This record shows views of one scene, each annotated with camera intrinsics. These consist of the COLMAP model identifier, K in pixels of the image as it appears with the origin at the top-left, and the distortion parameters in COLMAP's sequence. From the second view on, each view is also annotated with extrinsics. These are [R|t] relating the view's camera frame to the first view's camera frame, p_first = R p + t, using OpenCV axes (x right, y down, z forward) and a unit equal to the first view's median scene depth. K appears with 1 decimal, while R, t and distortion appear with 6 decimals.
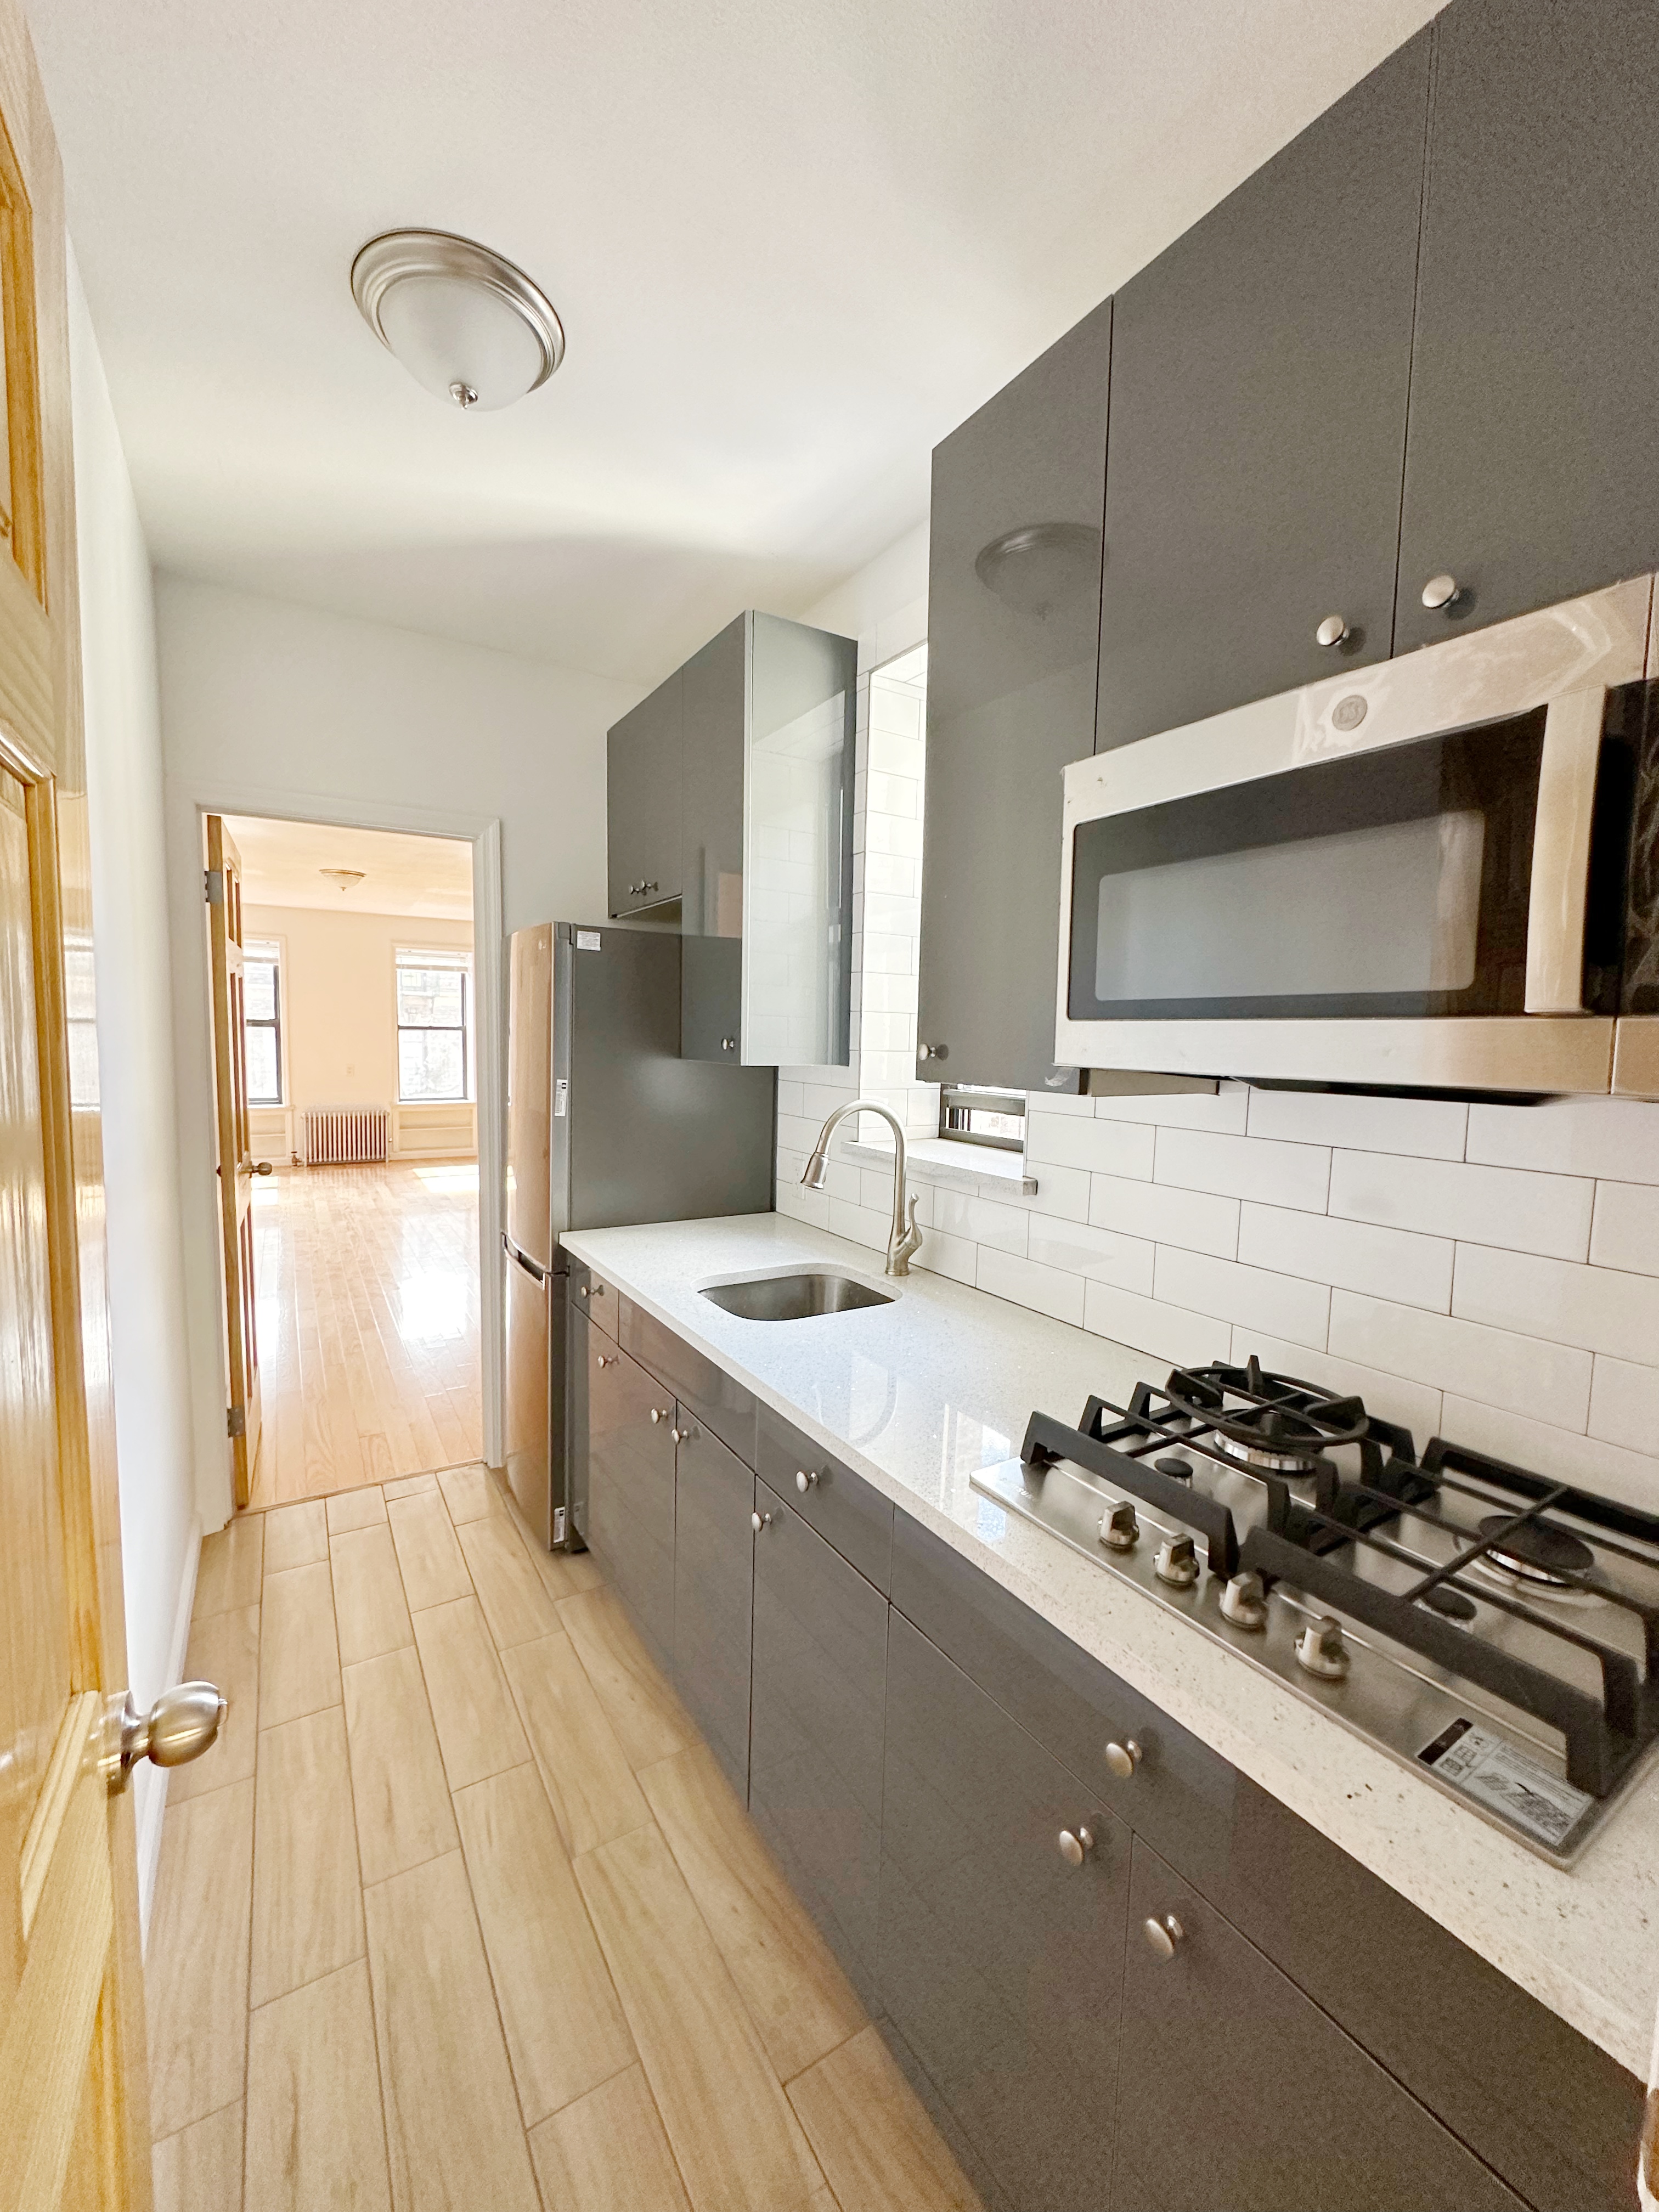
lens RADIAL K [[885.5, 0, 829.5], [0, 885.5, 1106.0], [0, 0, 1]] dist [-0.002652, -0.000052]
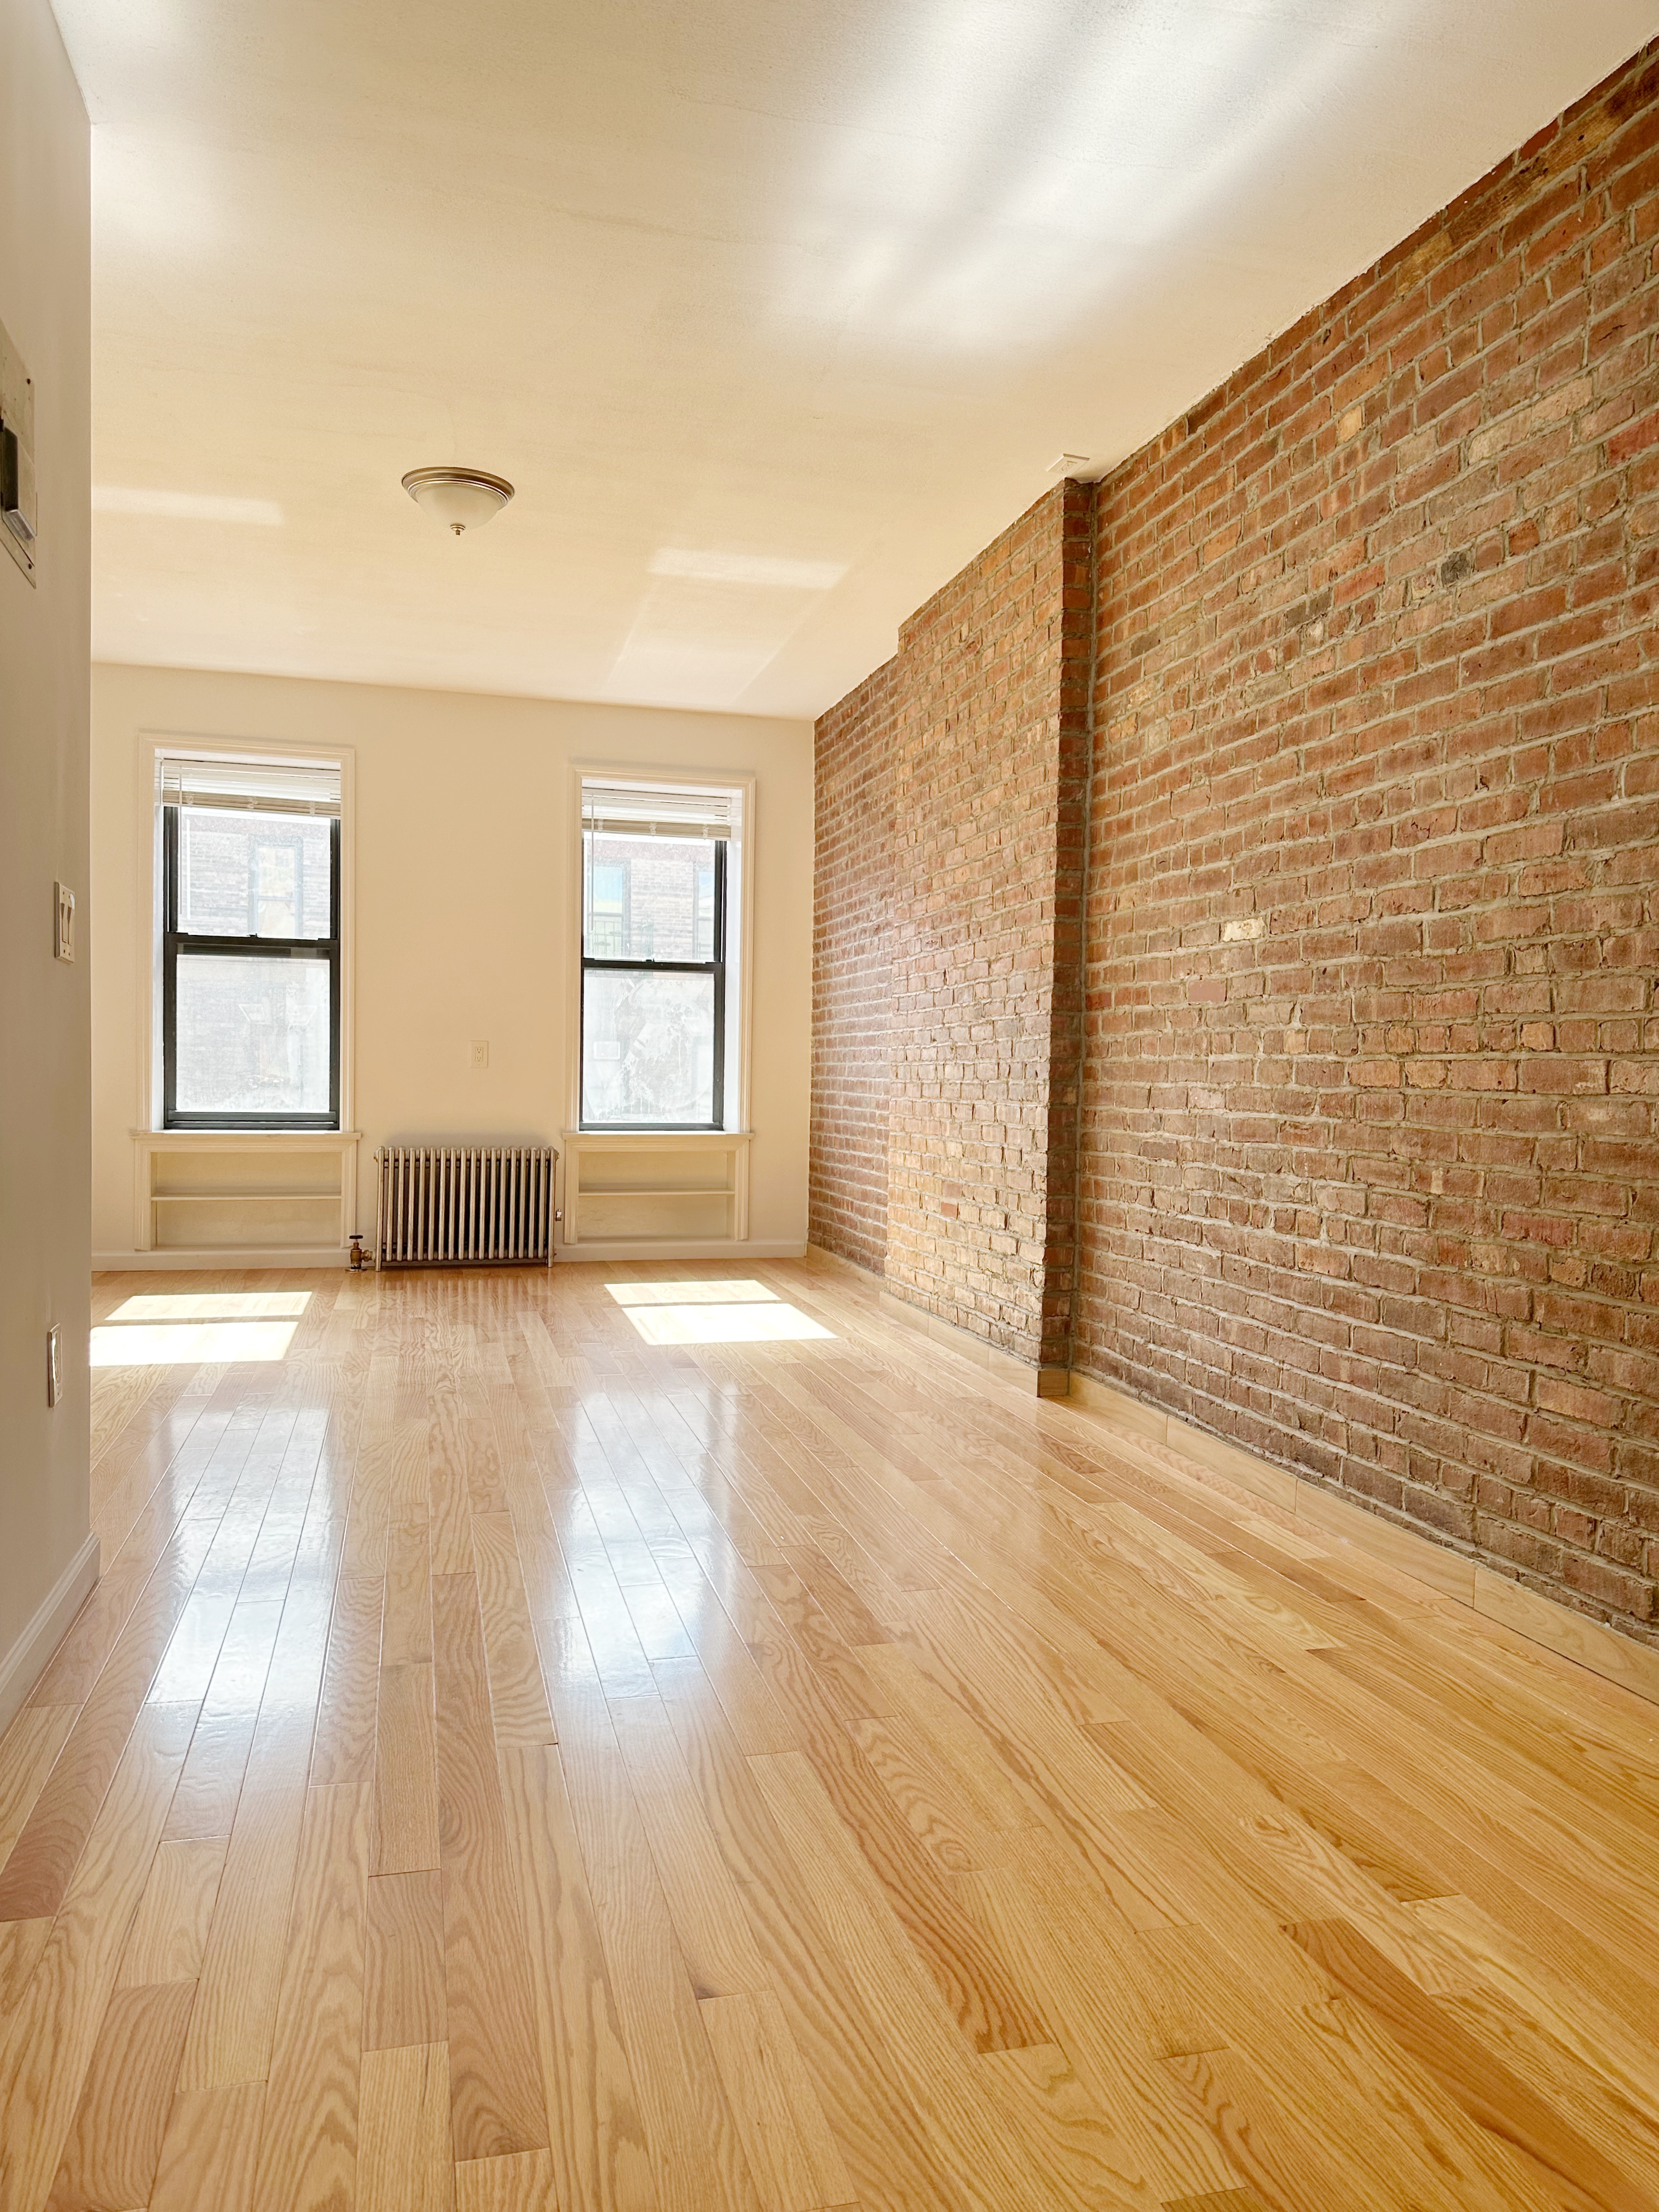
lens RADIAL K [[1525.0, 0, 829.5], [0, 1525.0, 1106.0], [0, 0, 1]] dist [0.003638, 0.000582]
pose [[0.957072, -0.005242, -0.289803, -0.164514], [-0.013142, 0.998023, -0.061456, 0.030797], [0.289553, 0.062627, 0.955111, 0.345287]]
